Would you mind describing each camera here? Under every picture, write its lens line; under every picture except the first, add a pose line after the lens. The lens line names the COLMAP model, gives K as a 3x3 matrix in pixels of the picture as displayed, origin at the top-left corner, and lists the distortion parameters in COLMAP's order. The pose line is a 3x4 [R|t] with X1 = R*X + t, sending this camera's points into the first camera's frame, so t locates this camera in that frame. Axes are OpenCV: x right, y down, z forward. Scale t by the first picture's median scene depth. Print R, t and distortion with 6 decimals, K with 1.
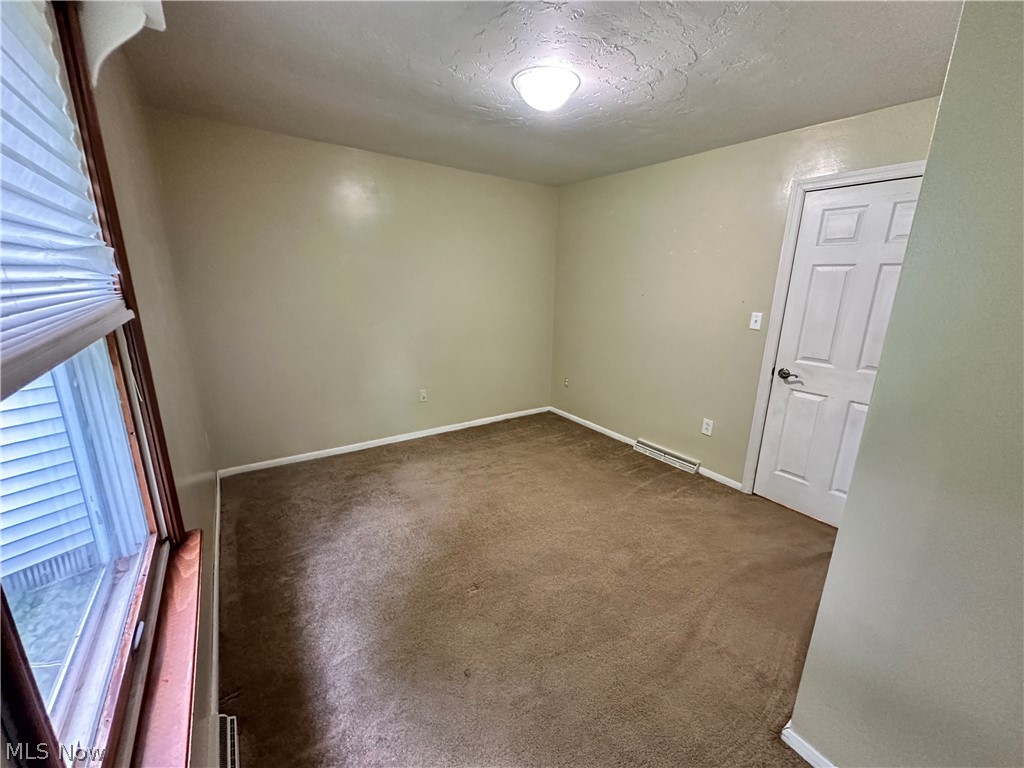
lens RADIAL K [[410.0, 0, 513.1], [0, 410.0, 380.8], [0, 0, 1]] dist [0.001453, 0.000265]
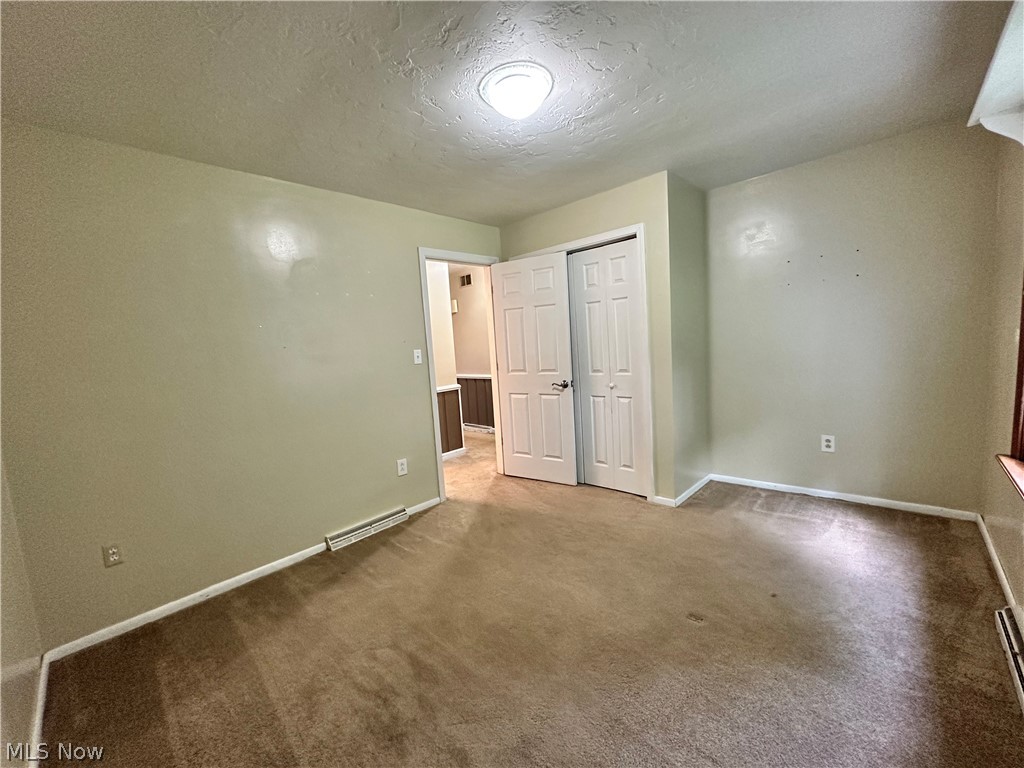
lens RADIAL K [[410.0, 0, 514.5], [0, 410.0, 381.7], [0, 0, 1]] dist [0.001453, 0.000265]
pose [[-0.199860, -0.114434, 0.973119, -0.524875], [0.296750, 0.939444, 0.171421, -0.171902], [-0.933807, 0.323033, -0.153799, 0.822927]]
